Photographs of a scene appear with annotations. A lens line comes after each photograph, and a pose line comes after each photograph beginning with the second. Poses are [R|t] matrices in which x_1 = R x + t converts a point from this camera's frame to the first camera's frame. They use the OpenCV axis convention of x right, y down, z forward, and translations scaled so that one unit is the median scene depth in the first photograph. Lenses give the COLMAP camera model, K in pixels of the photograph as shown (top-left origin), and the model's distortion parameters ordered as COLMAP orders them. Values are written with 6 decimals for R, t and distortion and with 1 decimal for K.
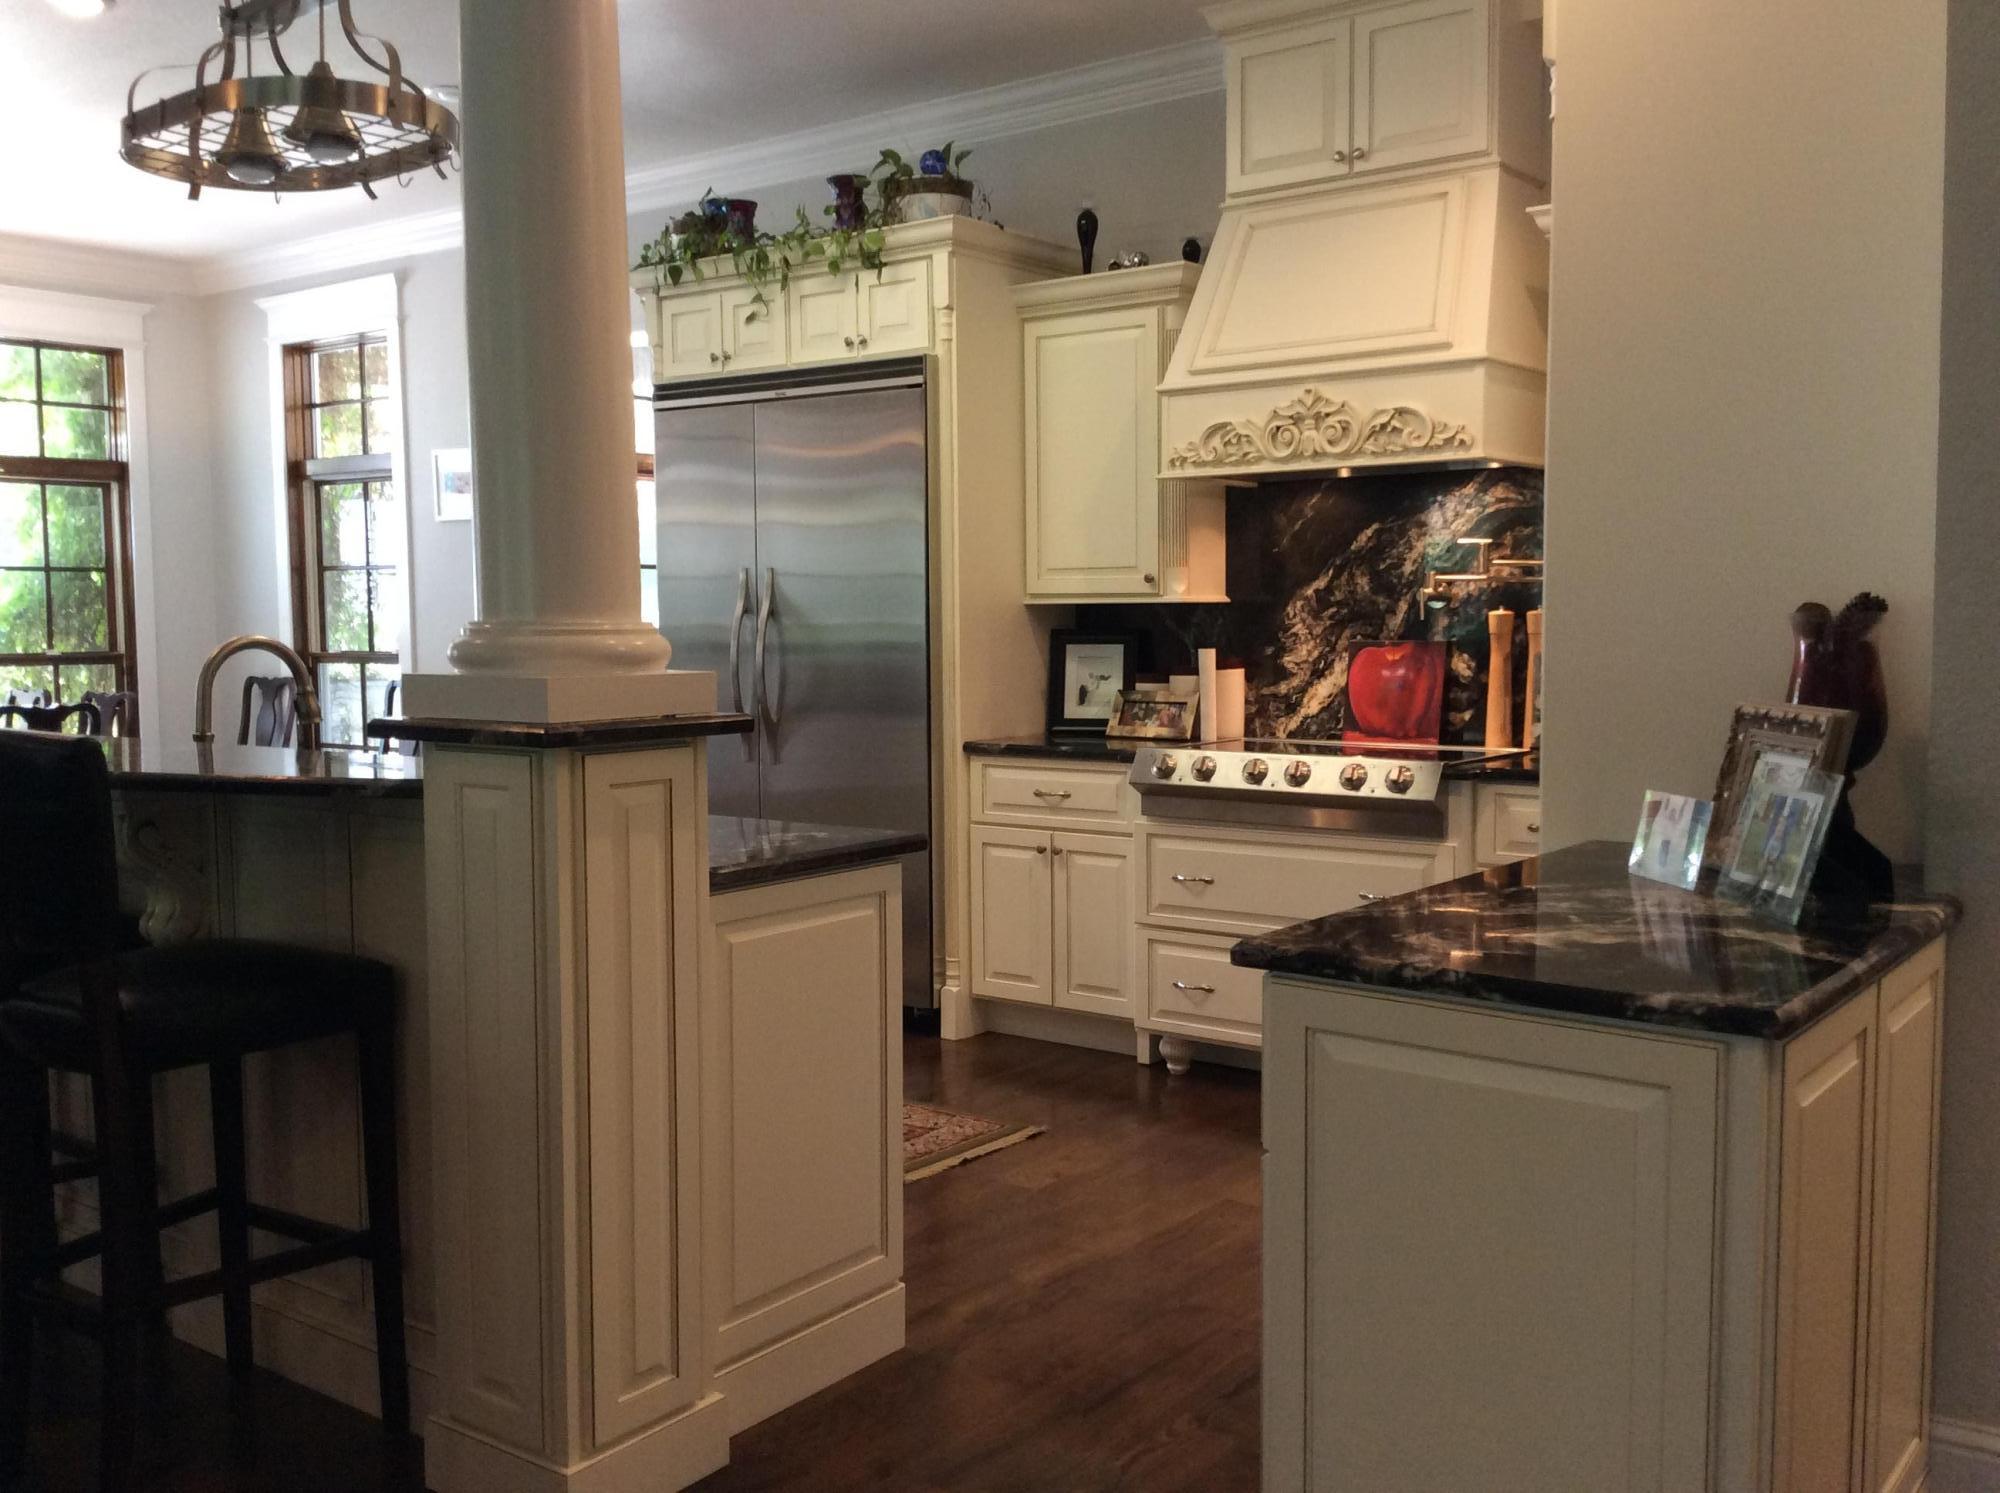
lens RADIAL K [[1815.8, 0, 1000.0], [0, 1815.8, 746.5], [0, 0, 1]] dist [0.157410, -0.329415]
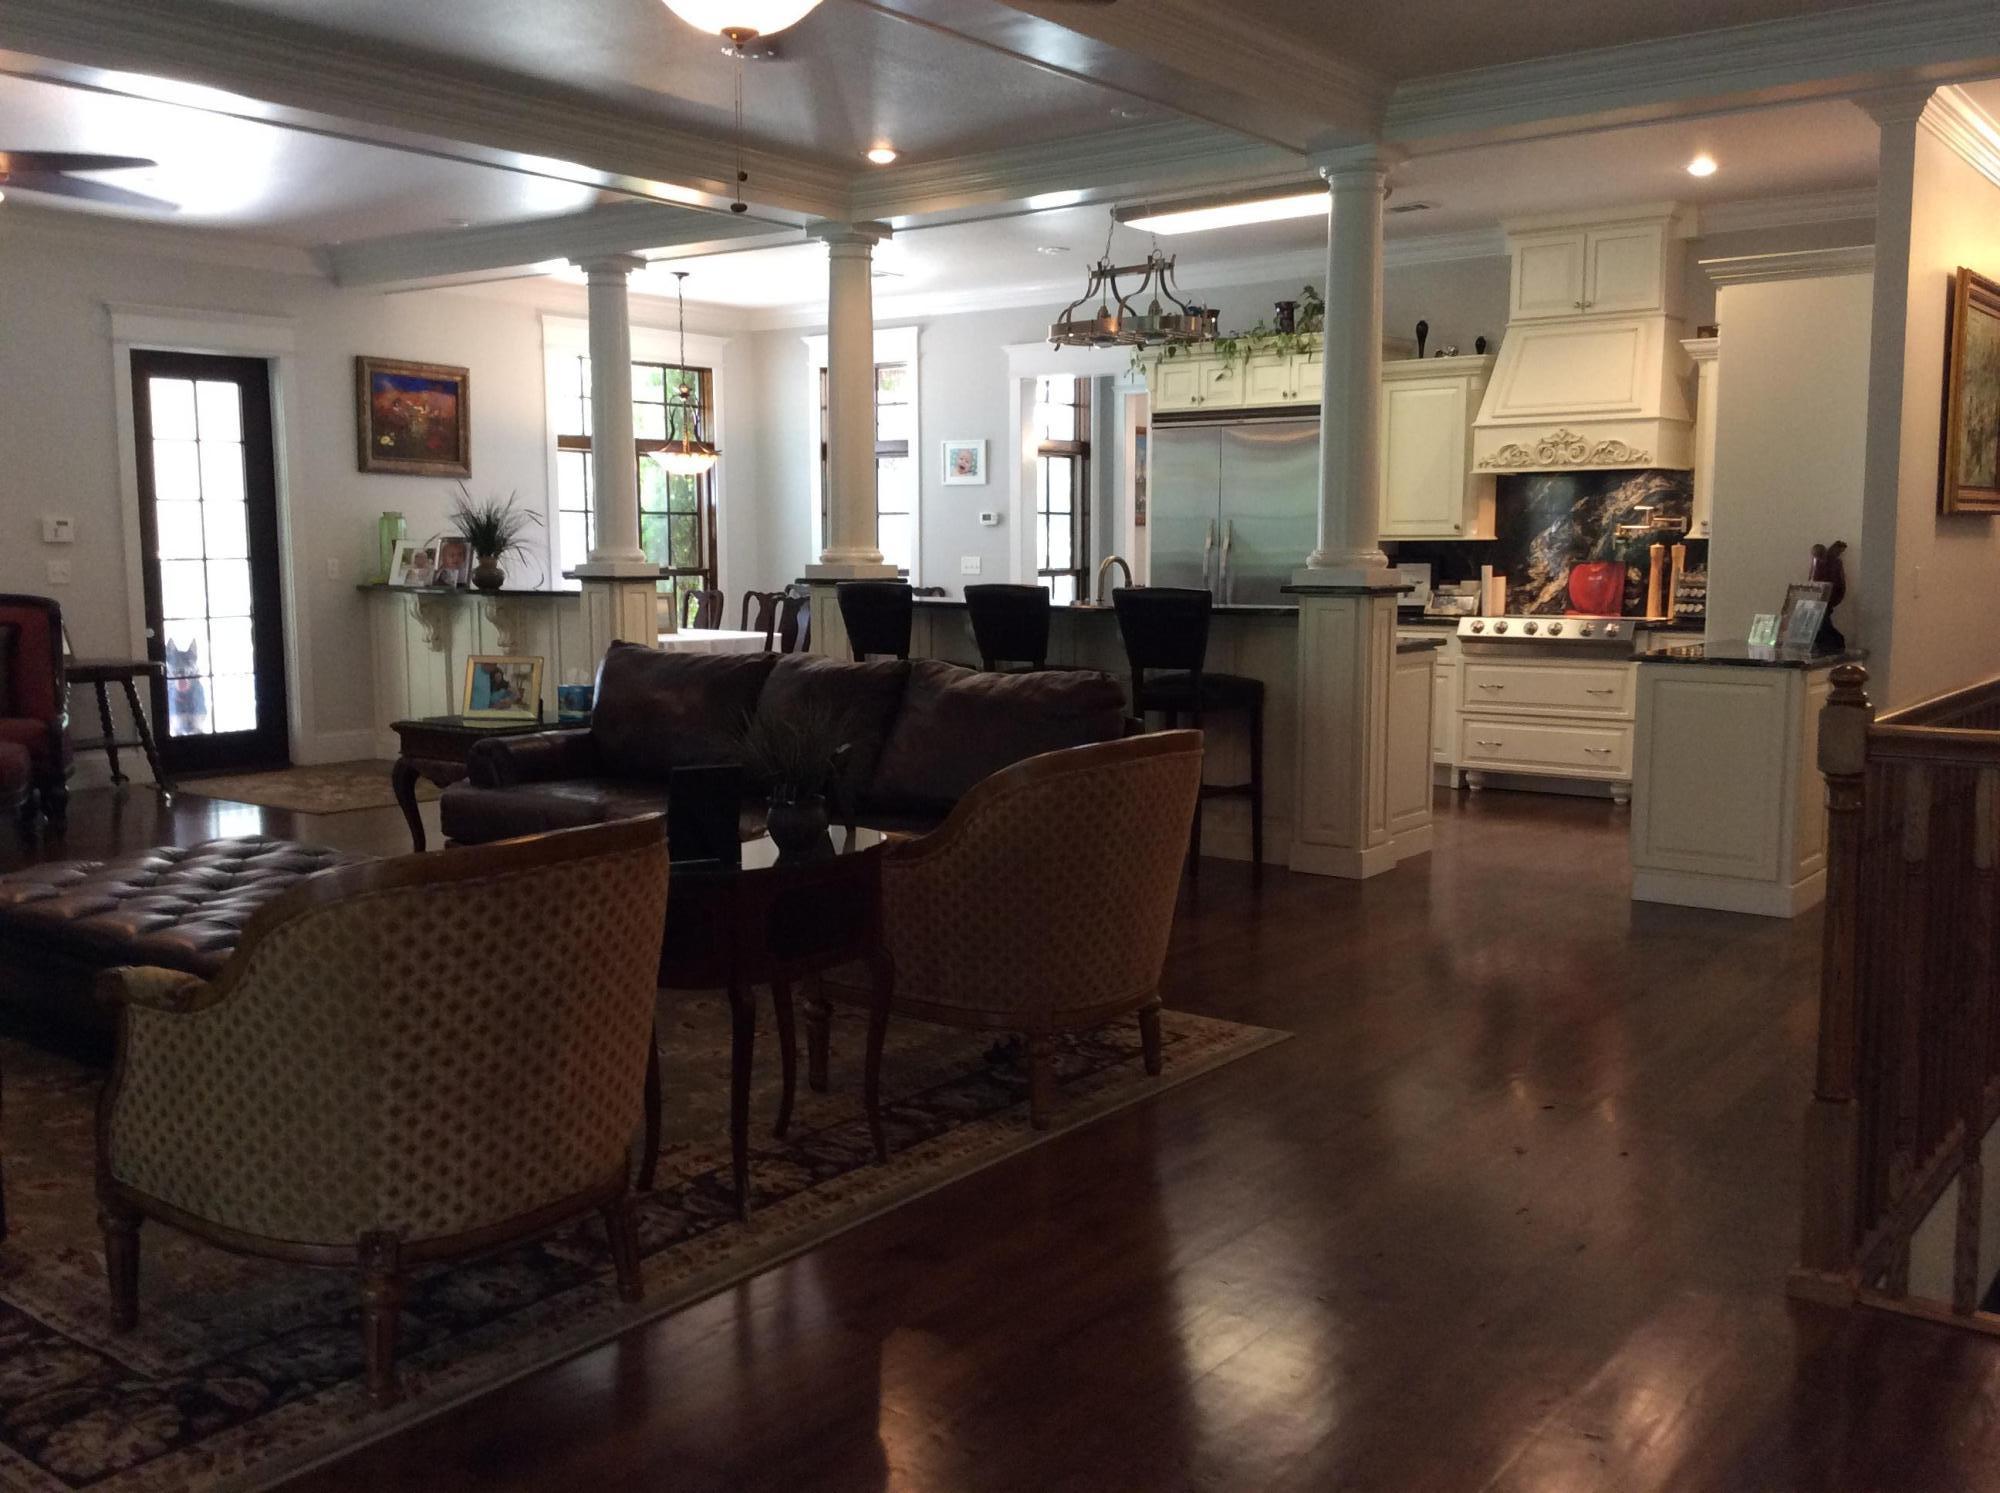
lens RADIAL K [[1815.8, 0, 1000.0], [0, 1815.8, 746.5], [0, 0, 1]] dist [0.157410, -0.329415]
pose [[0.999963, 0.006272, -0.005906, -0.375875], [-0.006034, 0.999200, 0.039537, 0.059889], [0.006149, -0.039500, 0.999201, -0.873847]]
